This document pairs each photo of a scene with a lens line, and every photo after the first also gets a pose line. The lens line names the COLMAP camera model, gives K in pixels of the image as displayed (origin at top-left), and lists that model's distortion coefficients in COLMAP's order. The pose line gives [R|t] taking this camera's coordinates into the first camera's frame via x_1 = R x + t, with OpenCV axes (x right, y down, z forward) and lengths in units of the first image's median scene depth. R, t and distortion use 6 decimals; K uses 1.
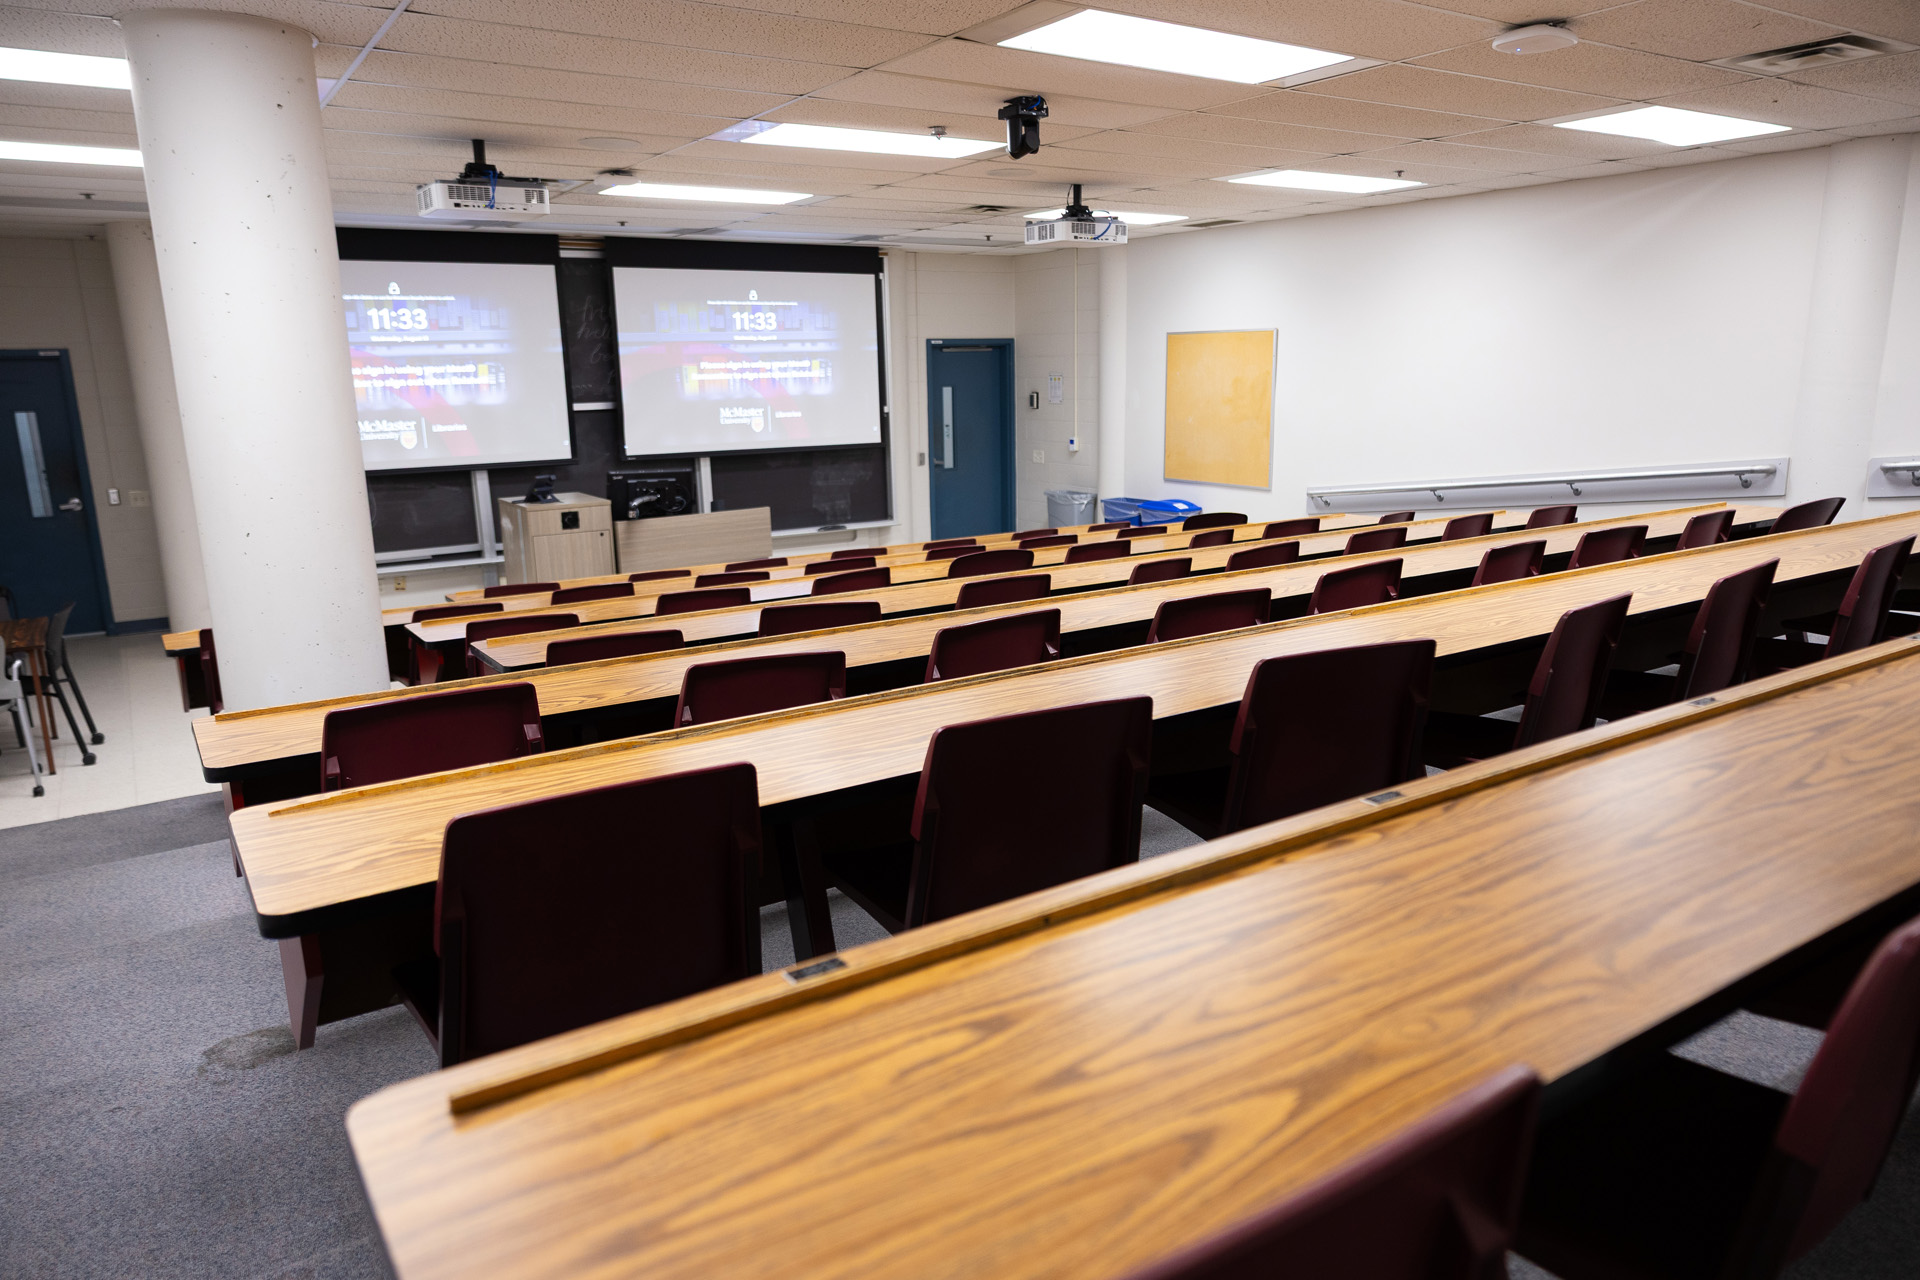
lens RADIAL K [[1285.2, 0, 977.1], [0, 1285.2, 647.6], [0, 0, 1]] dist [-0.008299, 0.005528]
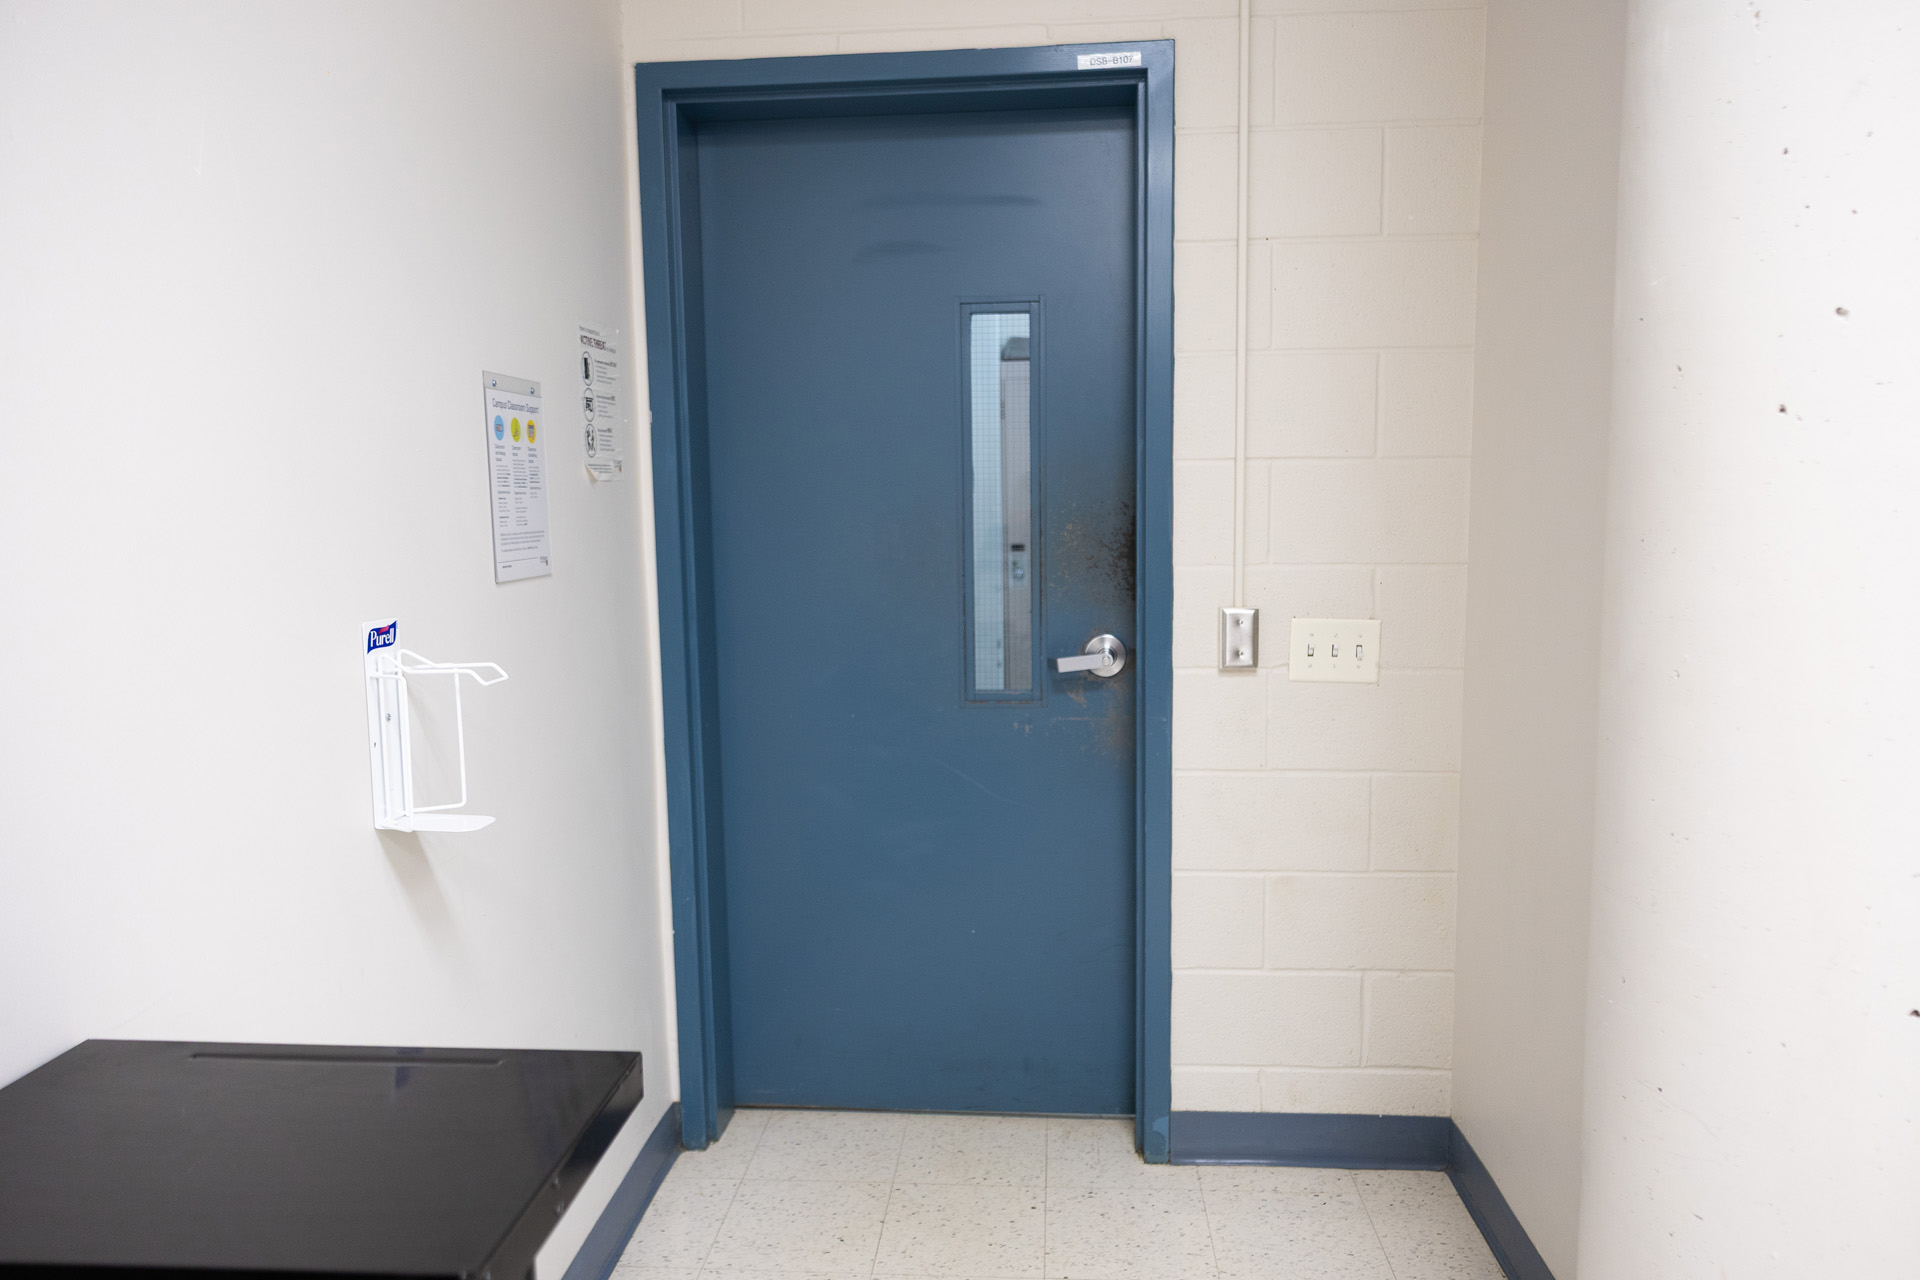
lens RADIAL K [[1285.2, 0, 958.3], [0, 1285.2, 639.6], [0, 0, 1]] dist [-0.008299, 0.005528]
pose [[0.790076, 0.080981, -0.607636, -0.491543], [-0.139586, 0.988962, -0.049695, -0.084548], [0.596905, 0.124080, 0.792659, 0.669000]]
